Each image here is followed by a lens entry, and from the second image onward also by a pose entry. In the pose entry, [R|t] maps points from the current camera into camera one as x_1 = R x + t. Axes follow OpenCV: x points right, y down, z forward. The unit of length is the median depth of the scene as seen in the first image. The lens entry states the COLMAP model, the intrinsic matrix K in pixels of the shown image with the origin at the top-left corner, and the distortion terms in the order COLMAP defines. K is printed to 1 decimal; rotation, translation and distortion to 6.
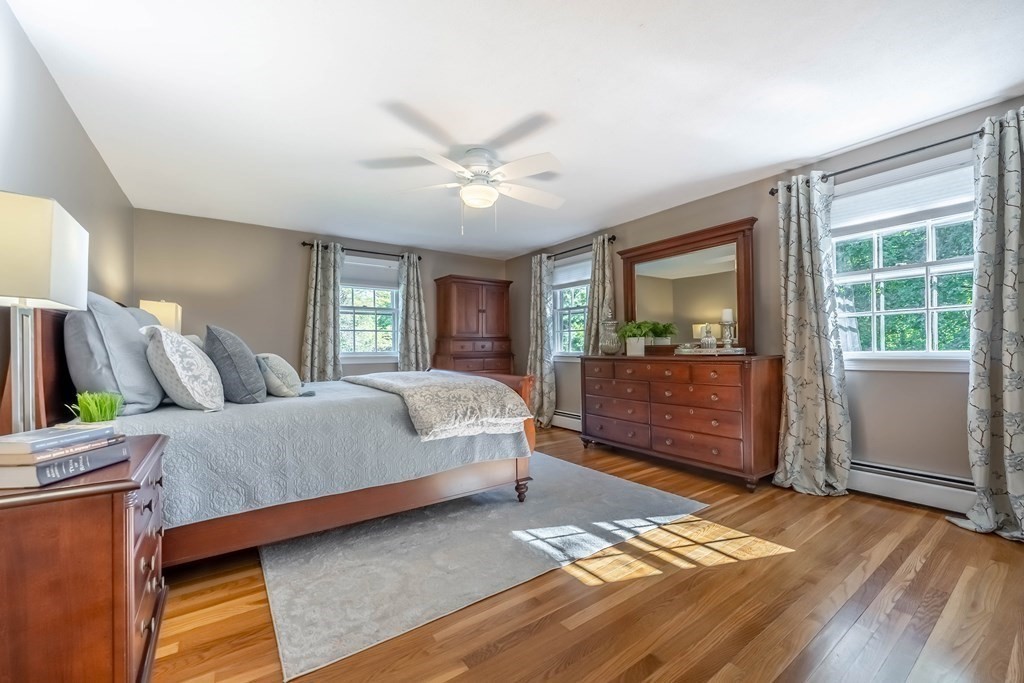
lens RADIAL K [[412.2, 0, 512.9], [0, 412.2, 344.9], [0, 0, 1]] dist [-0.008289, 0.000972]
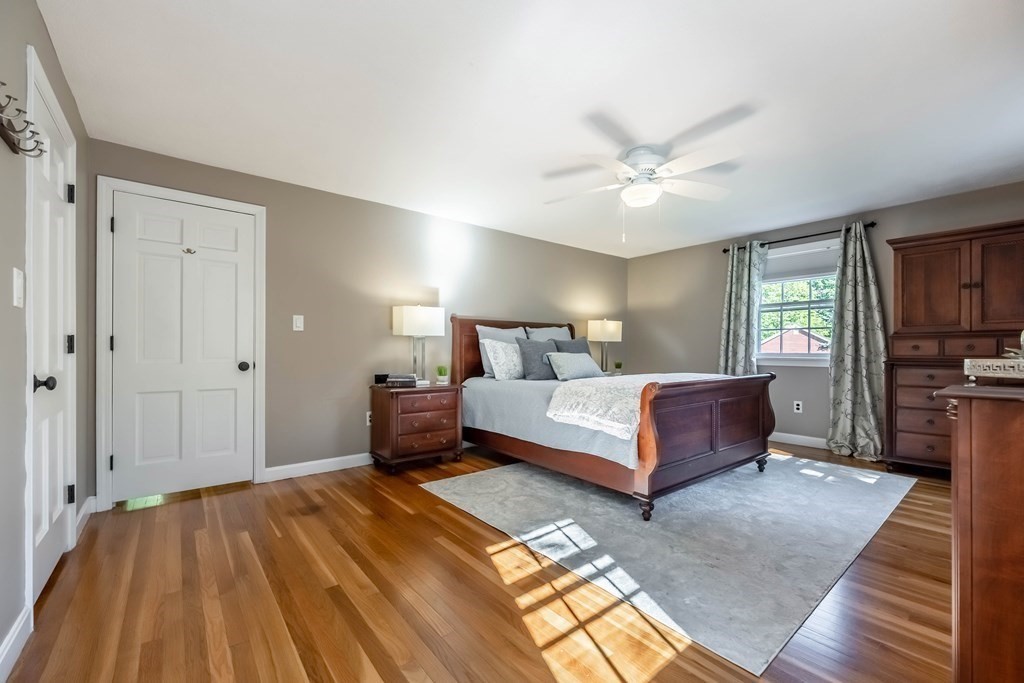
lens RADIAL K [[412.2, 0, 512.3], [0, 412.2, 347.4], [0, 0, 1]] dist [-0.008289, 0.000972]
pose [[0.065356, 0.003088, -0.997857, 1.071070], [0.008822, 0.999954, 0.003673, -0.007678], [0.997823, -0.009043, 0.065326, 0.768003]]
